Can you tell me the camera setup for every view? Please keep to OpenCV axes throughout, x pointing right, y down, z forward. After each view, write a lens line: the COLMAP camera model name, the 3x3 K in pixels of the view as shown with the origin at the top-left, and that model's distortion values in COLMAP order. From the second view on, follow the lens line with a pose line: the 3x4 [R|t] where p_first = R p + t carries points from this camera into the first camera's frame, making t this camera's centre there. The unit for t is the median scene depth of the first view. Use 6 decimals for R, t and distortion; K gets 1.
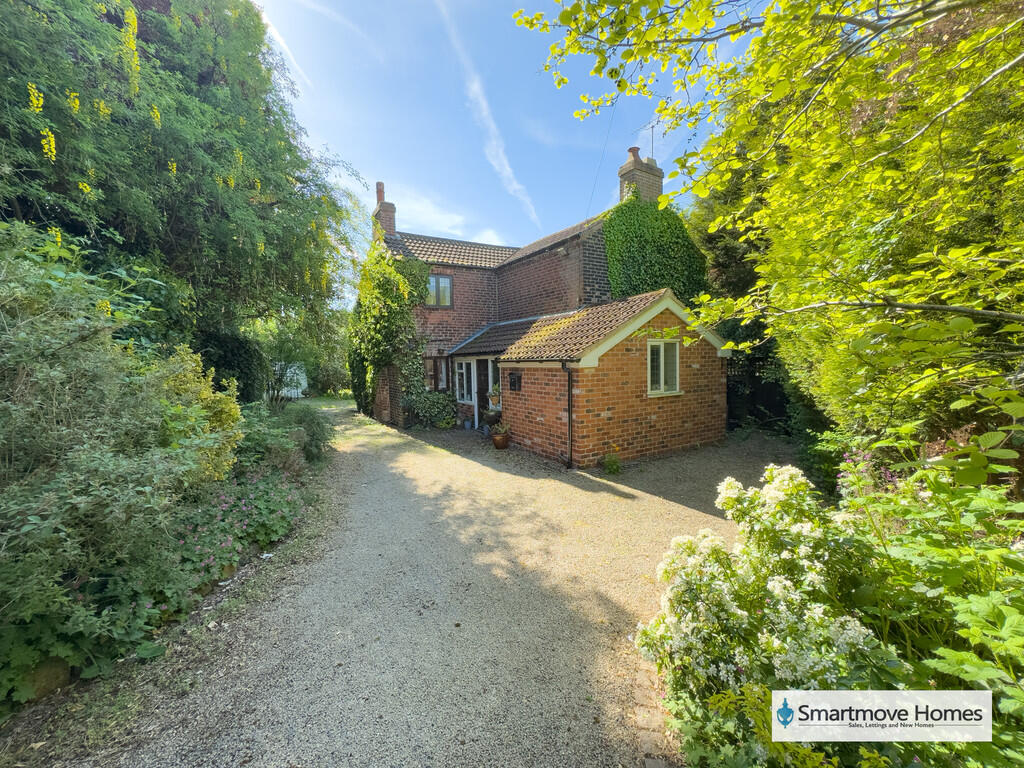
lens RADIAL K [[411.1, 0, 512.0], [0, 411.1, 384.0], [0, 0, 1]] dist [-0.000841, 0.000113]
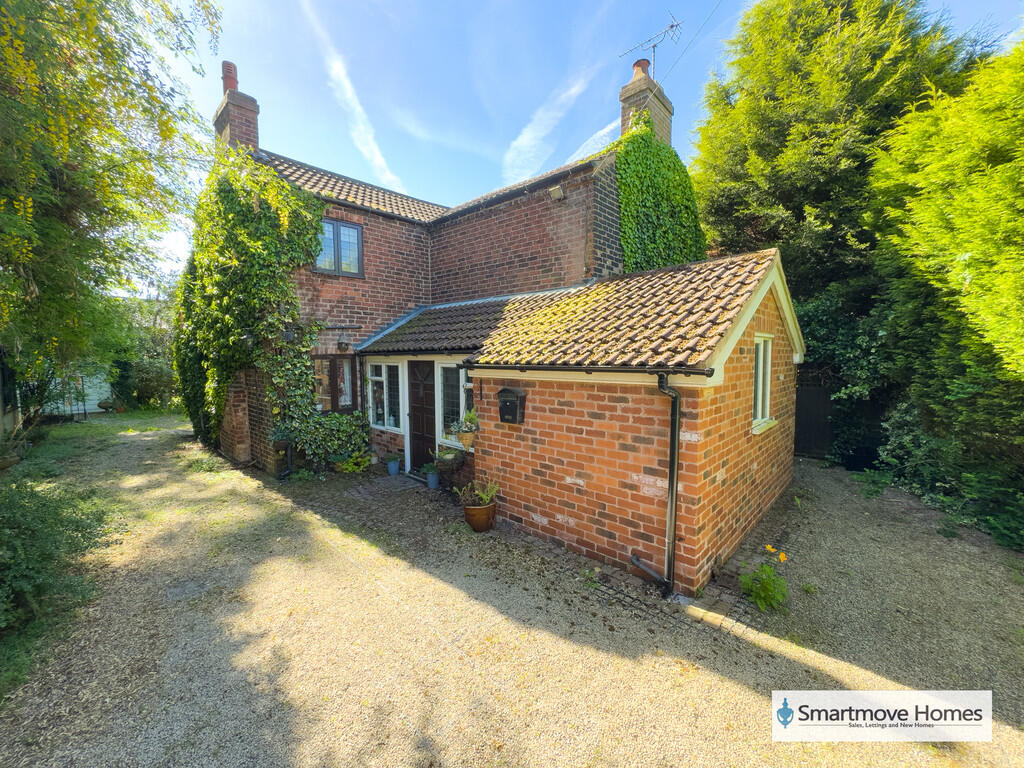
lens RADIAL K [[411.1, 0, 512.0], [0, 411.1, 384.0], [0, 0, 1]] dist [-0.000841, 0.000113]
pose [[0.963062, -0.003470, 0.269256, -0.101433], [0.002118, 0.999984, 0.005313, -0.027570], [-0.269270, -0.004547, 0.963054, 0.361782]]
